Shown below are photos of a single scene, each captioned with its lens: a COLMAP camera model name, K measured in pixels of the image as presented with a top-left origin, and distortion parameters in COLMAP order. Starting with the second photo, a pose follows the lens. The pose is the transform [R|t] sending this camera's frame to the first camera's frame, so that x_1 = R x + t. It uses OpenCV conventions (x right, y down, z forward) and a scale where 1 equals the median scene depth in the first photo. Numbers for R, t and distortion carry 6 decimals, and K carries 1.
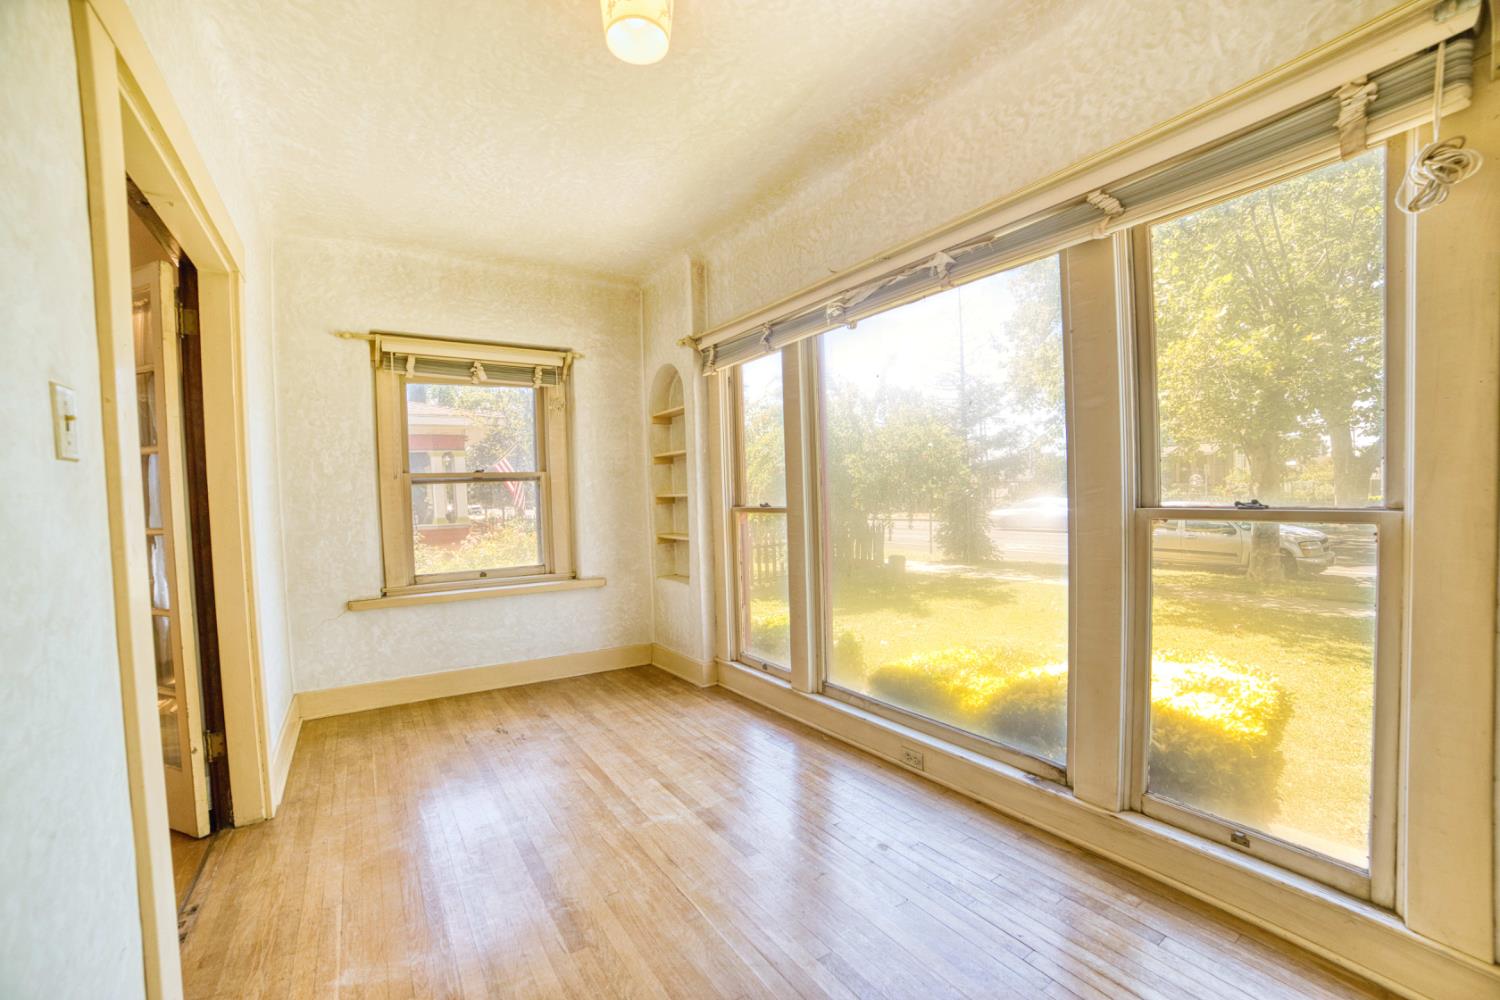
lens RADIAL K [[613.3, 0, 747.0], [0, 613.3, 500.8], [0, 0, 1]] dist [-0.110450, 0.038078]
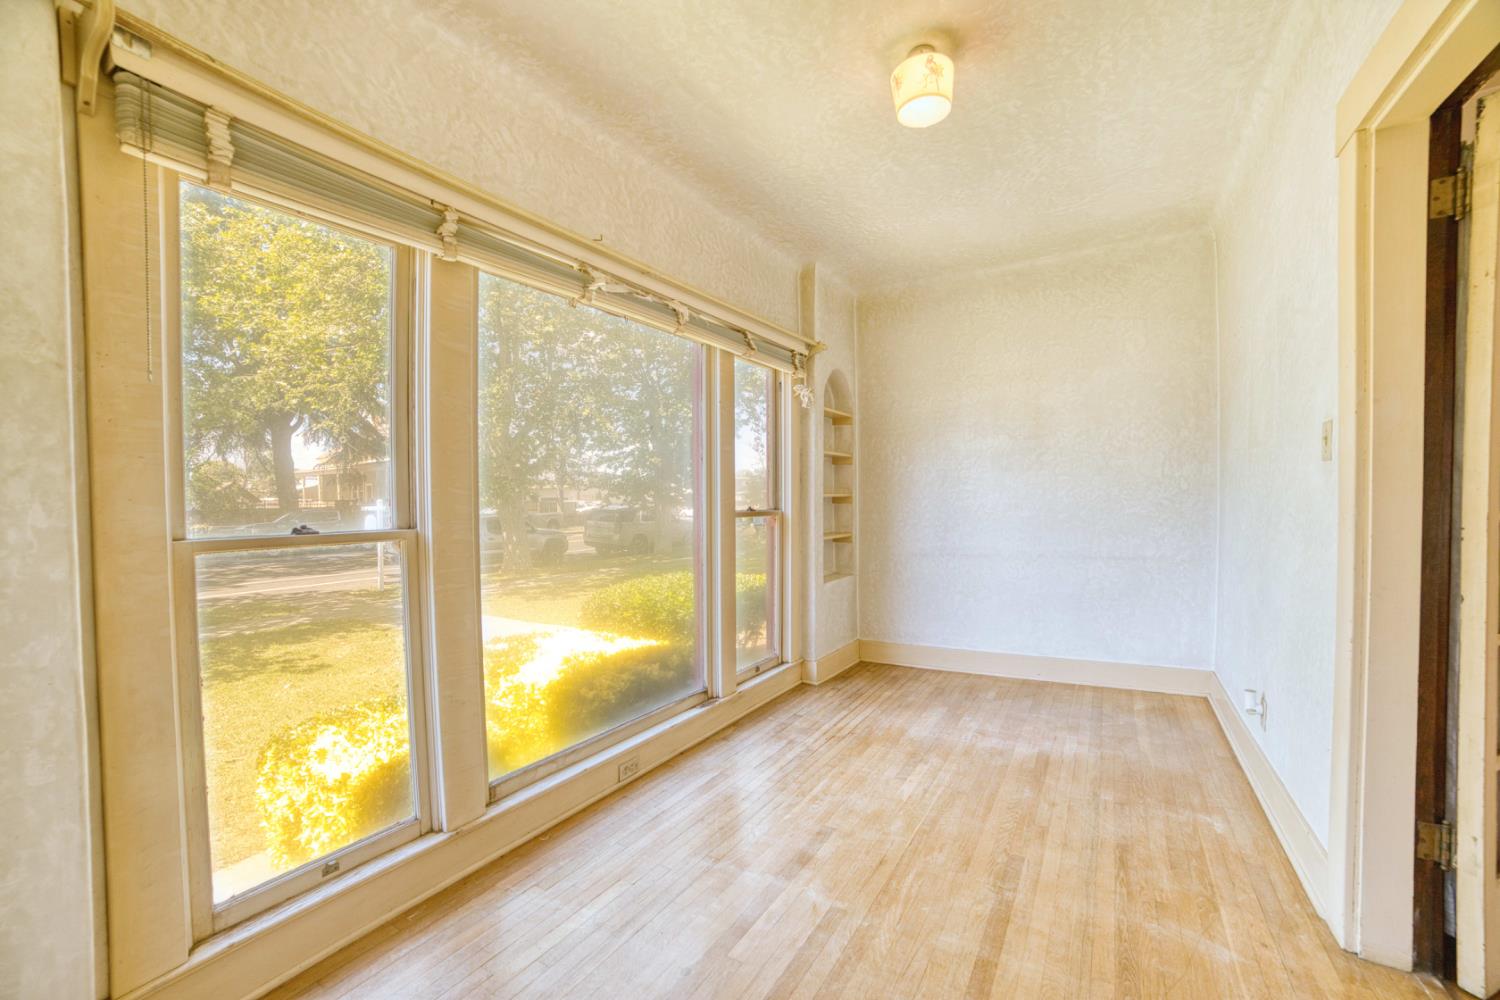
lens RADIAL K [[613.3, 0, 747.0], [0, 613.3, 500.8], [0, 0, 1]] dist [-0.110450, 0.038078]
pose [[-0.422618, 0.032711, 0.905718, -0.819012], [0.040966, 0.999017, -0.016965, 0.010605], [-0.905382, 0.029933, -0.423542, 1.389097]]
